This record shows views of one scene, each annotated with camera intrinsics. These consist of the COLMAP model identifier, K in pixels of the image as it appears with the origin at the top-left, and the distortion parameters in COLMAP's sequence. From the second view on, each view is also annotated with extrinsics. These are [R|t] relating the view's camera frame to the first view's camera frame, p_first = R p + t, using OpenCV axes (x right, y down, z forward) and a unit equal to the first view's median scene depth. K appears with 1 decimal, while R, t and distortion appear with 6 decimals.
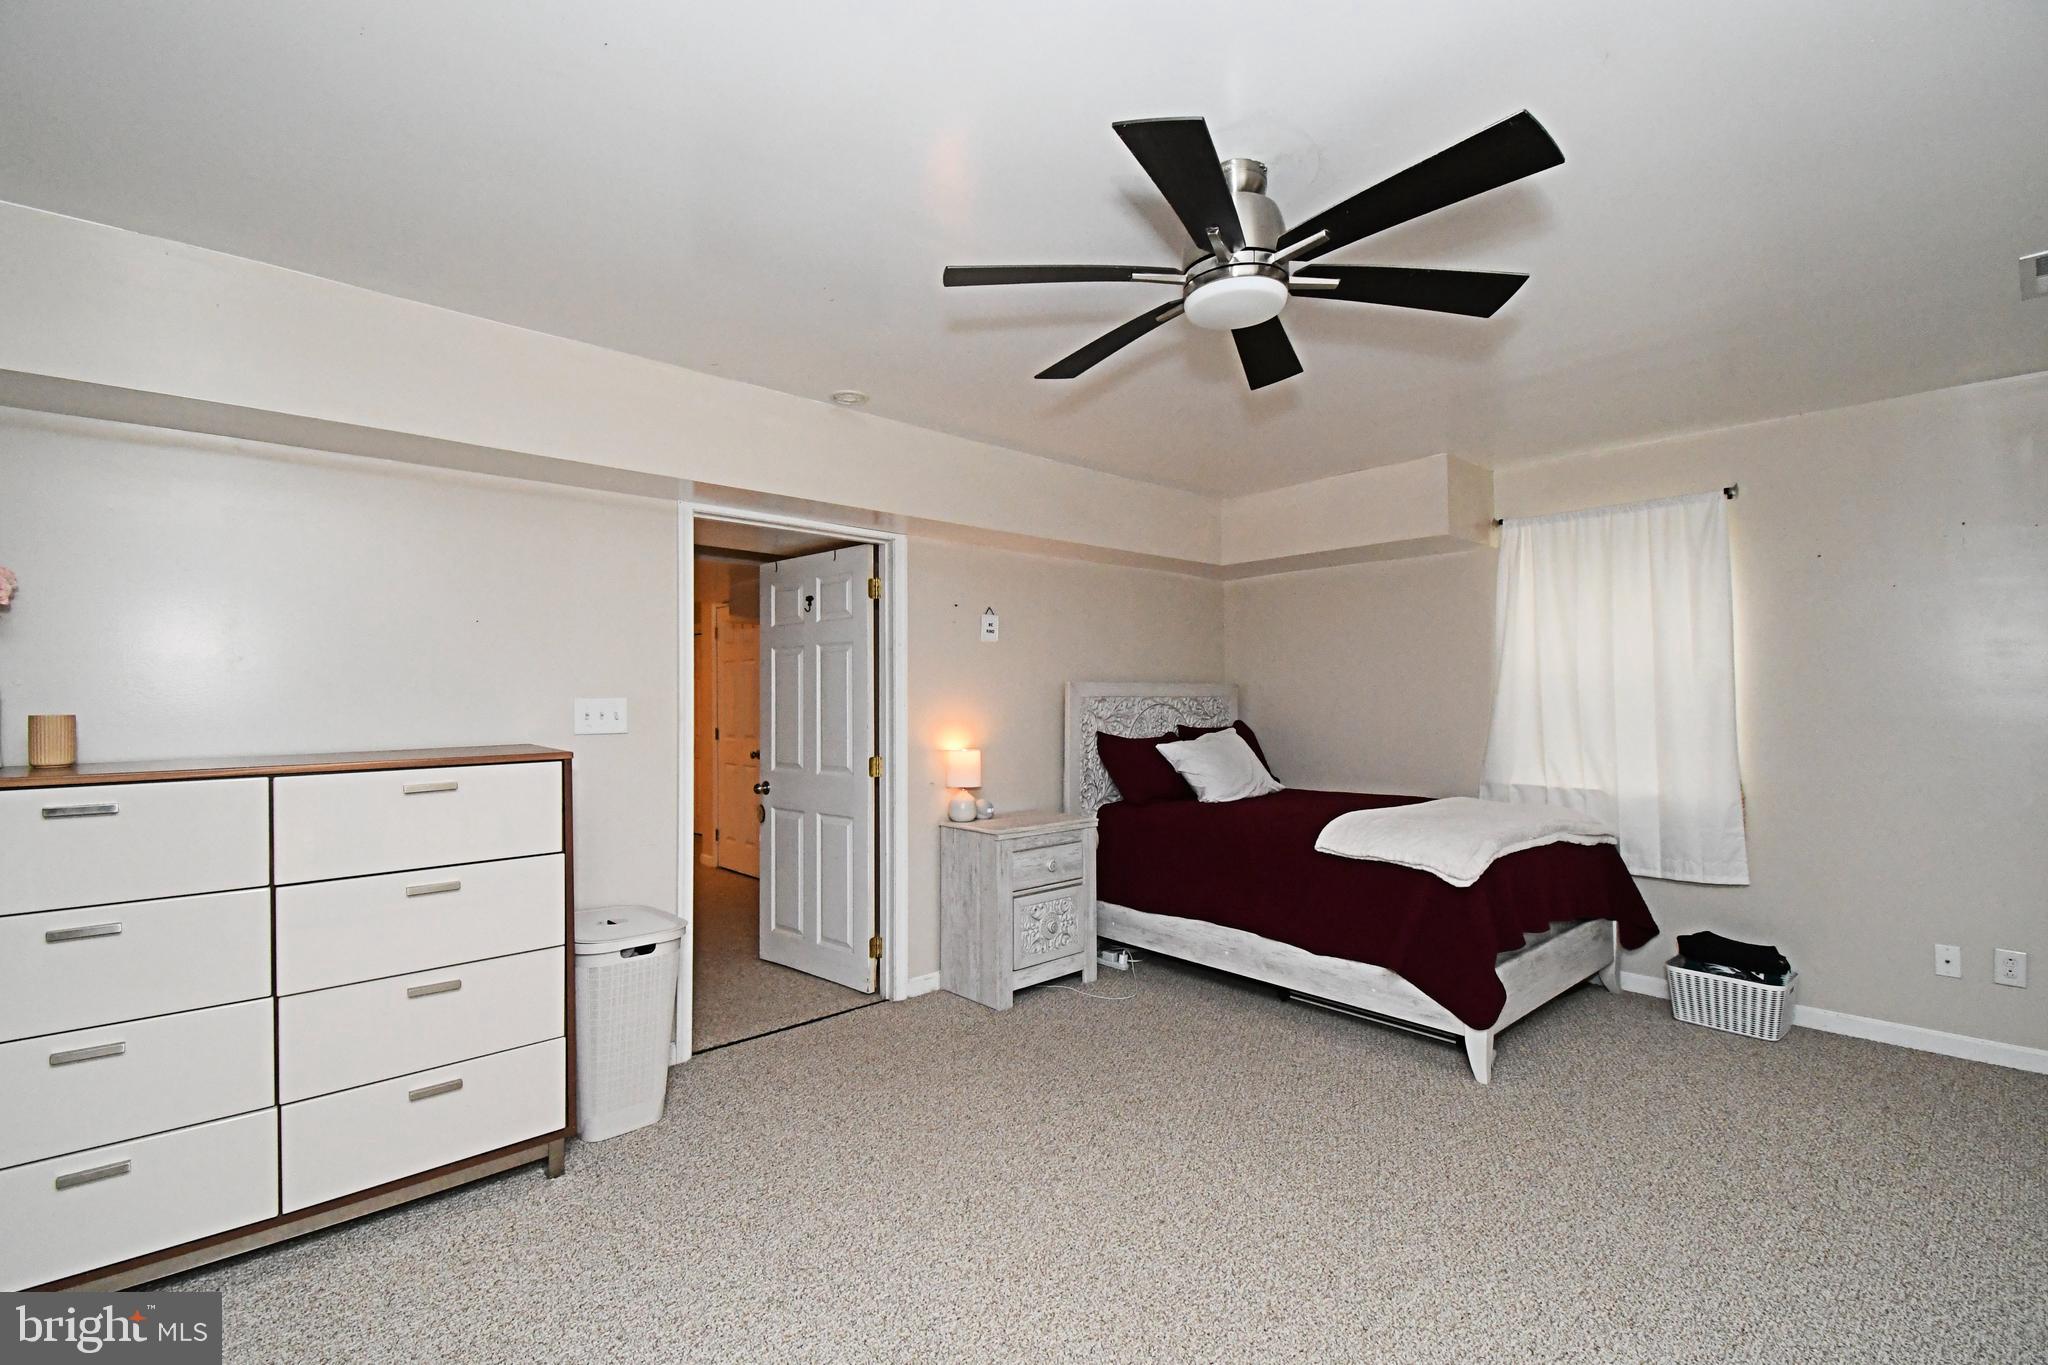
lens RADIAL K [[890.8, 0, 1010.3], [0, 890.8, 680.0], [0, 0, 1]] dist [0.000371, -0.000479]
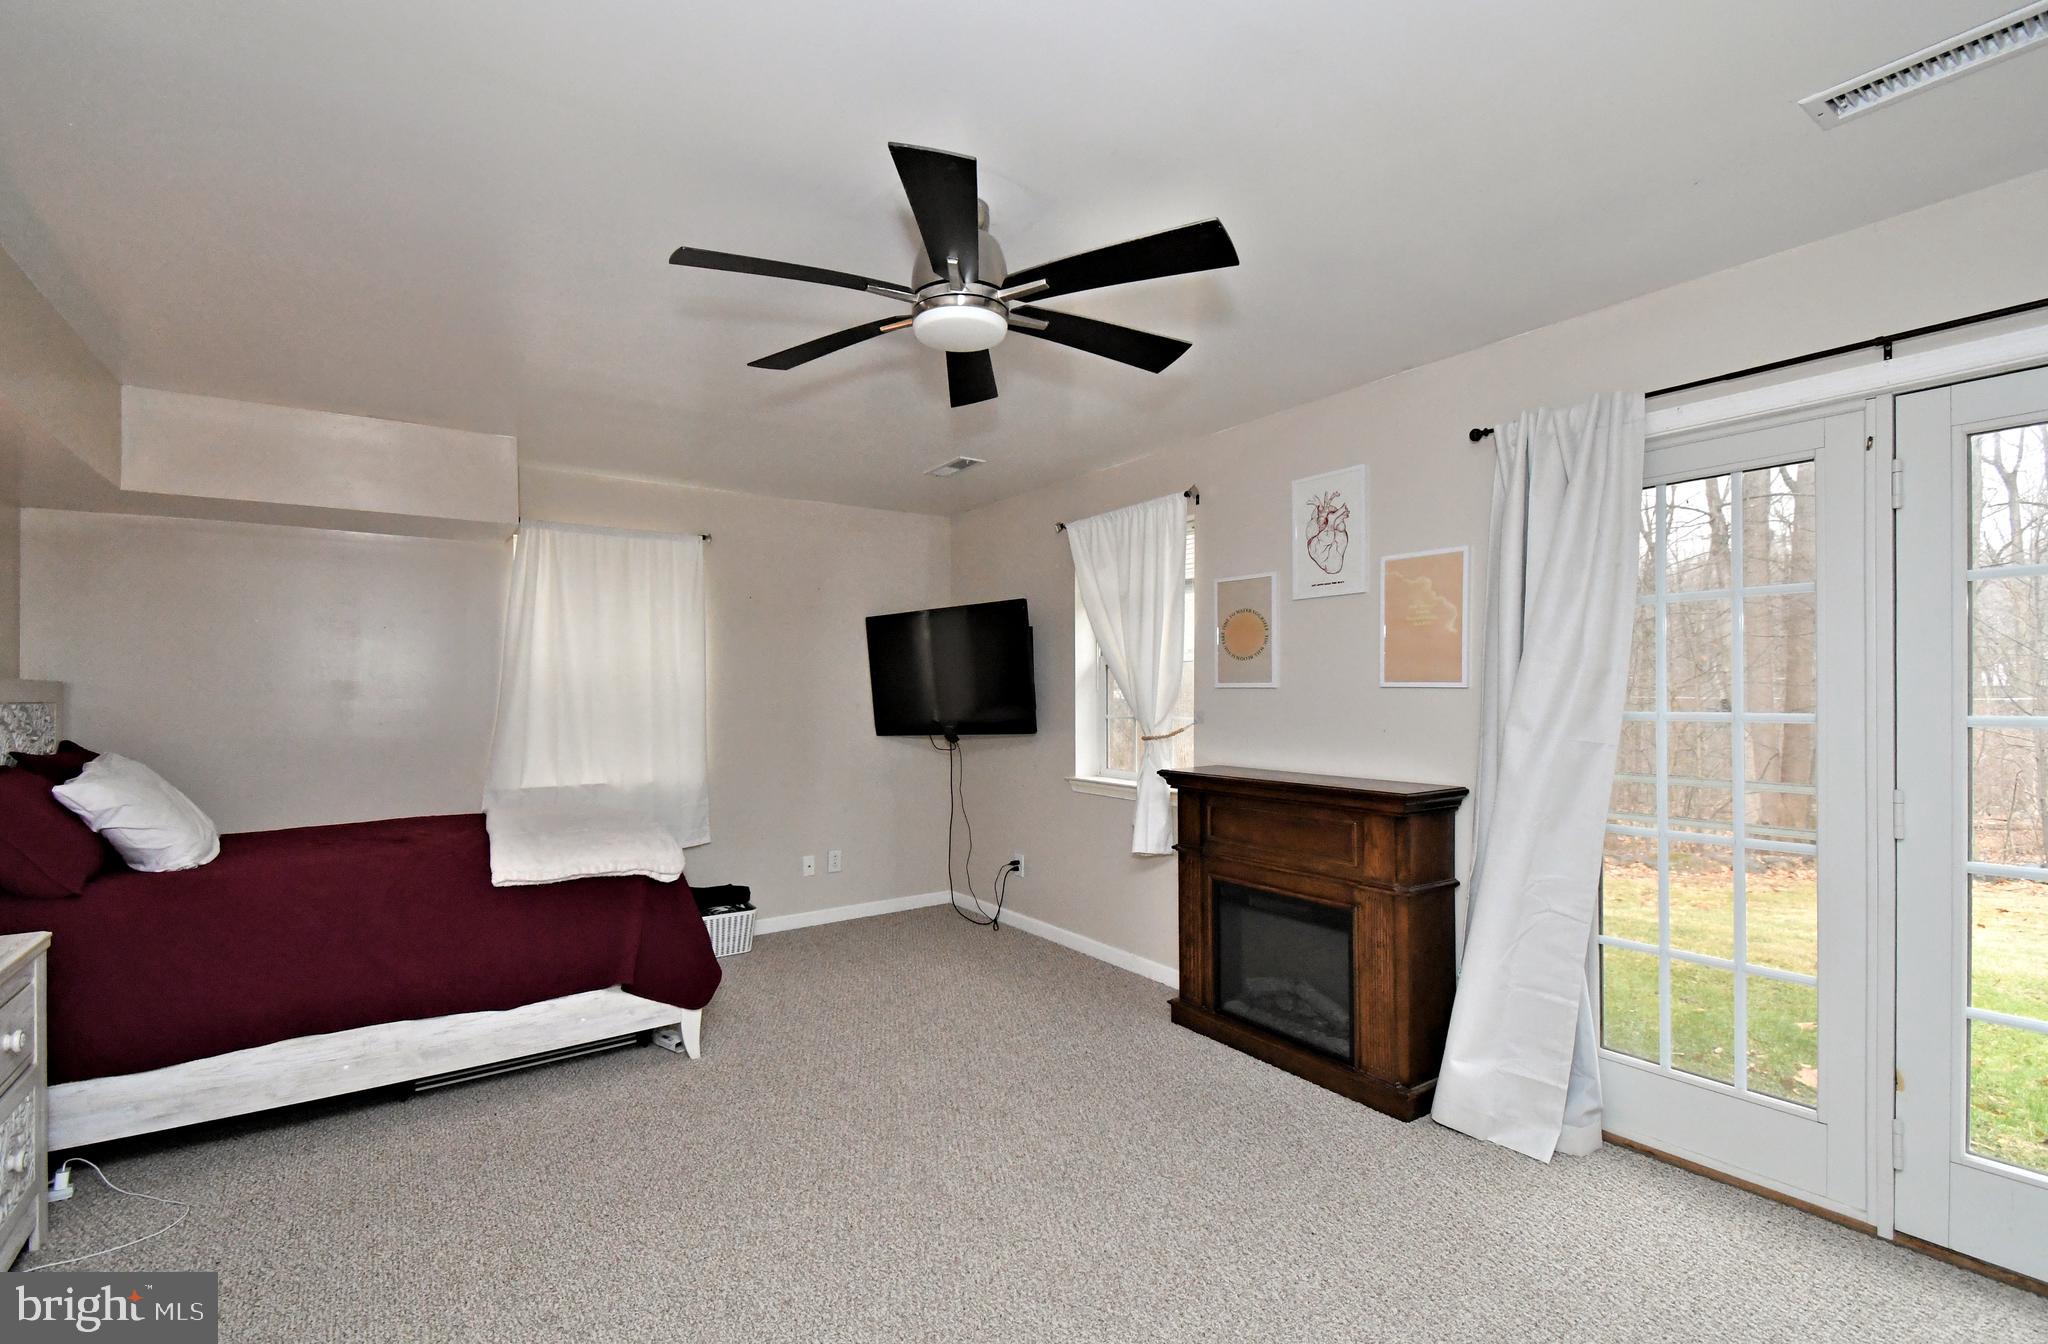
lens RADIAL K [[890.8, 0, 1011.1], [0, 890.8, 686.9], [0, 0, 1]] dist [0.000371, -0.000479]
pose [[0.110127, 0.008344, 0.993883, -0.434679], [-0.014238, 0.999875, -0.006817, 0.005537], [-0.993816, -0.013400, 0.110232, 0.444266]]
